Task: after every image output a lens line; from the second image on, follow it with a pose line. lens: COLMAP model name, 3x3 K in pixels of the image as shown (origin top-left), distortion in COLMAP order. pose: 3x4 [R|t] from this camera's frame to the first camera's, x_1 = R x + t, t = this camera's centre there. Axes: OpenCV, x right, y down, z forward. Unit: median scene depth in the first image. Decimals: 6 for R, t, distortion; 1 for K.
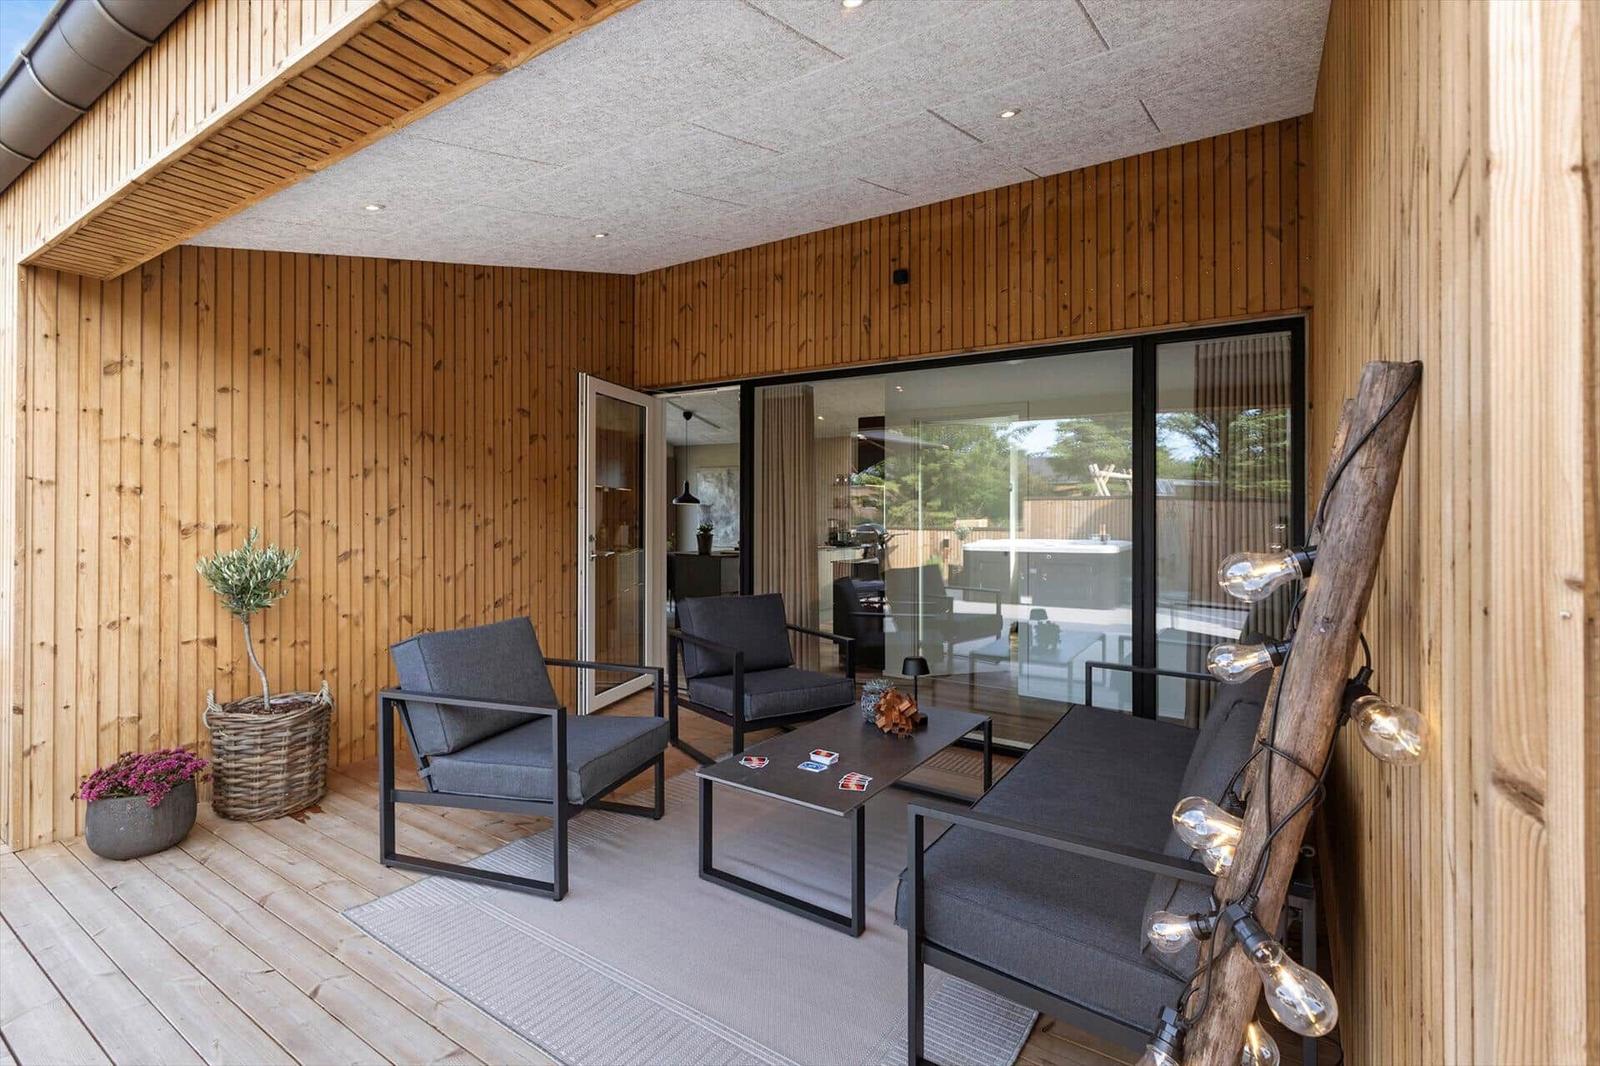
lens RADIAL K [[731.6, 0, 766.1], [0, 731.6, 503.8], [0, 0, 1]] dist [0.004971, -0.001374]
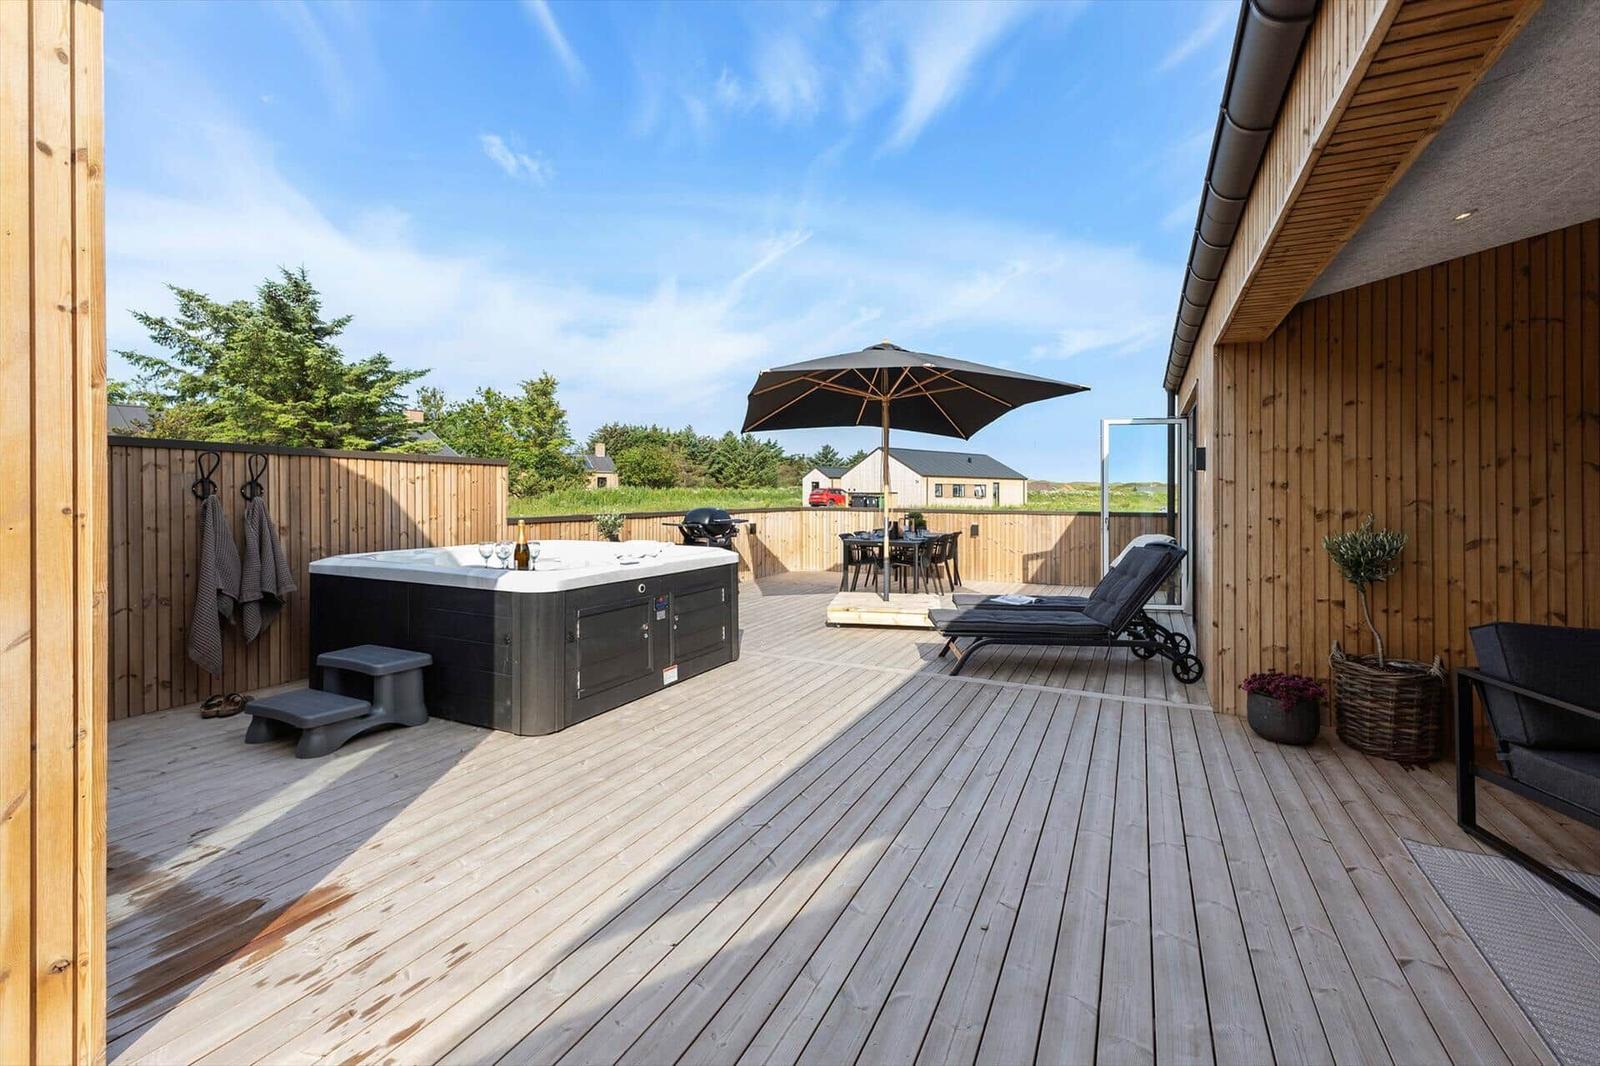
lens RADIAL K [[731.6, 0, 801.7], [0, 731.6, 500.0], [0, 0, 1]] dist [0.004971, -0.001374]
pose [[0.144560, 0.001714, -0.989495, 0.384134], [0.008880, 0.999956, 0.003030, -0.003348], [0.989456, -0.009225, 0.144538, -0.108081]]
